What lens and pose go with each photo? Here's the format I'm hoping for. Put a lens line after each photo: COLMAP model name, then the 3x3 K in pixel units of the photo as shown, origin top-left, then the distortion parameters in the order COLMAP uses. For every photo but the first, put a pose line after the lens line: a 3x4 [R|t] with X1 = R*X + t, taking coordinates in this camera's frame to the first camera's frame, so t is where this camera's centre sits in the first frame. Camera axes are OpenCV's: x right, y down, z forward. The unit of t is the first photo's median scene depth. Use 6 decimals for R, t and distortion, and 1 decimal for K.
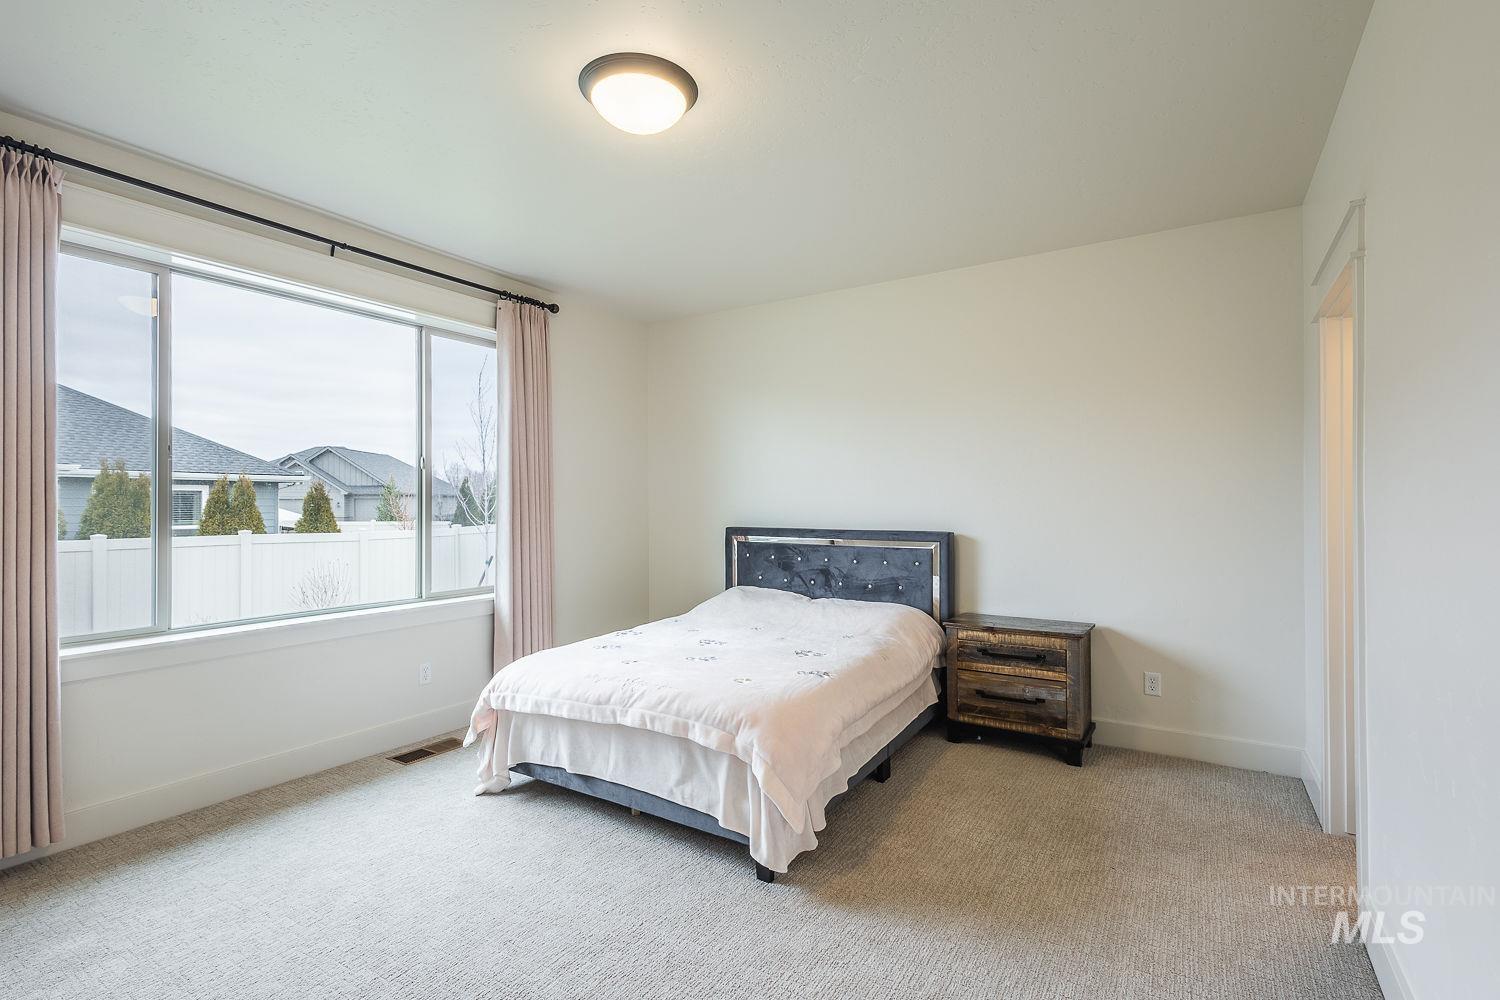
lens RADIAL K [[701.8, 0, 755.7], [0, 701.8, 500.3], [0, 0, 1]] dist [0.001978, 0.000342]
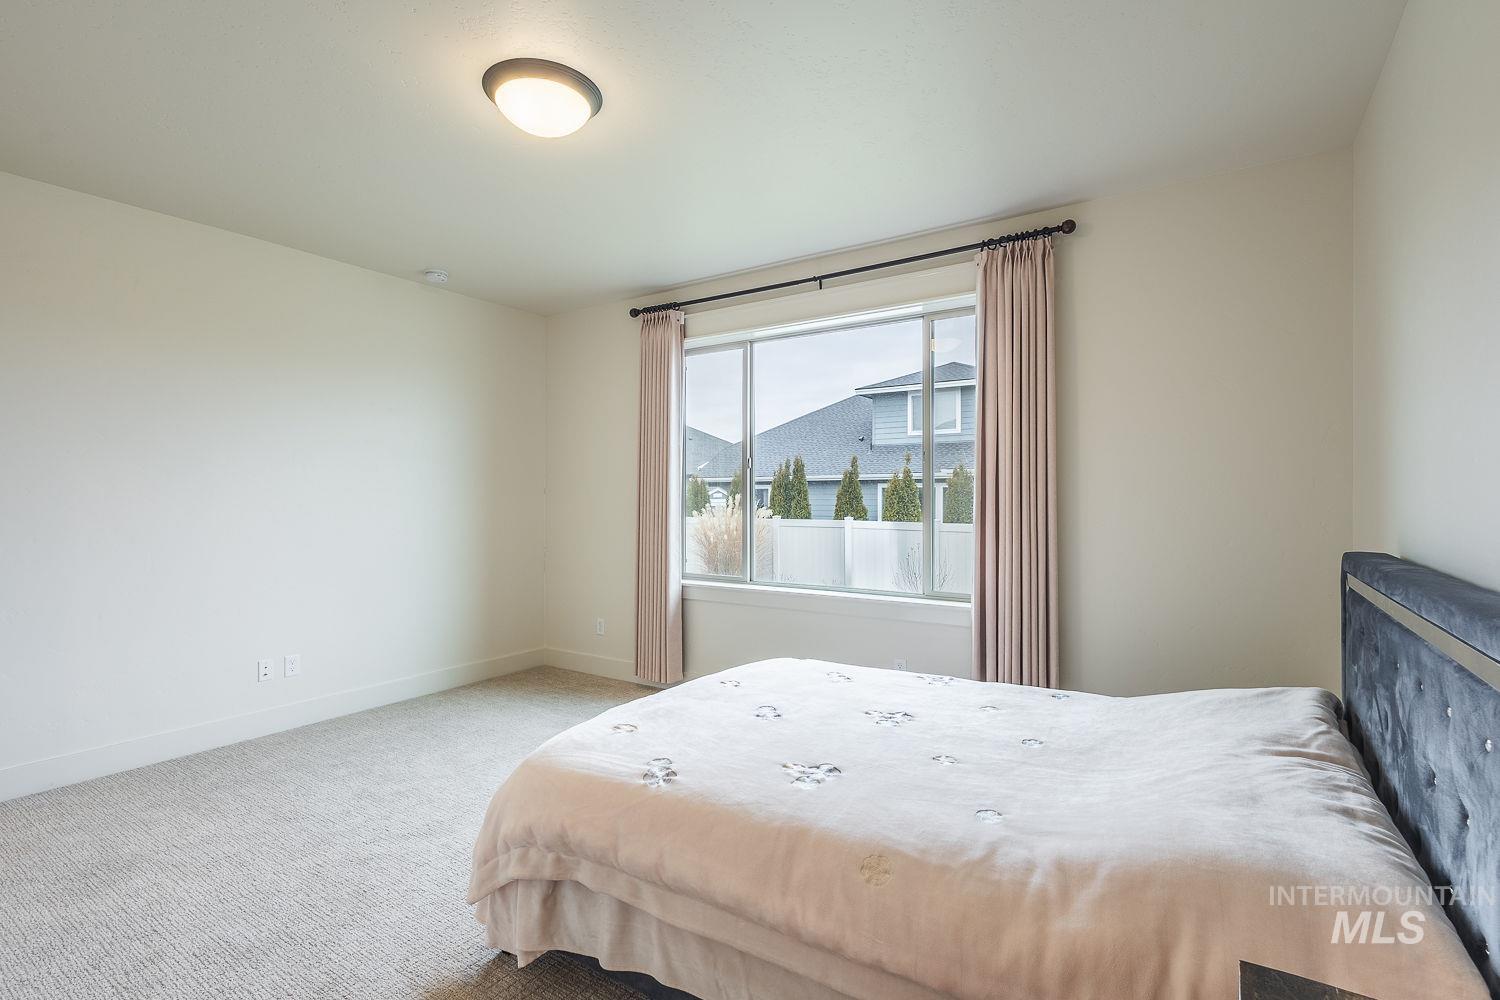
lens RADIAL K [[701.8, 0, 755.7], [0, 701.8, 500.3], [0, 0, 1]] dist [0.001978, 0.000342]
pose [[-0.023894, 0.004344, -0.999705, 0.599316], [0.006715, 0.999969, 0.004185, 0.003847], [0.999692, -0.006613, -0.023922, 0.935664]]
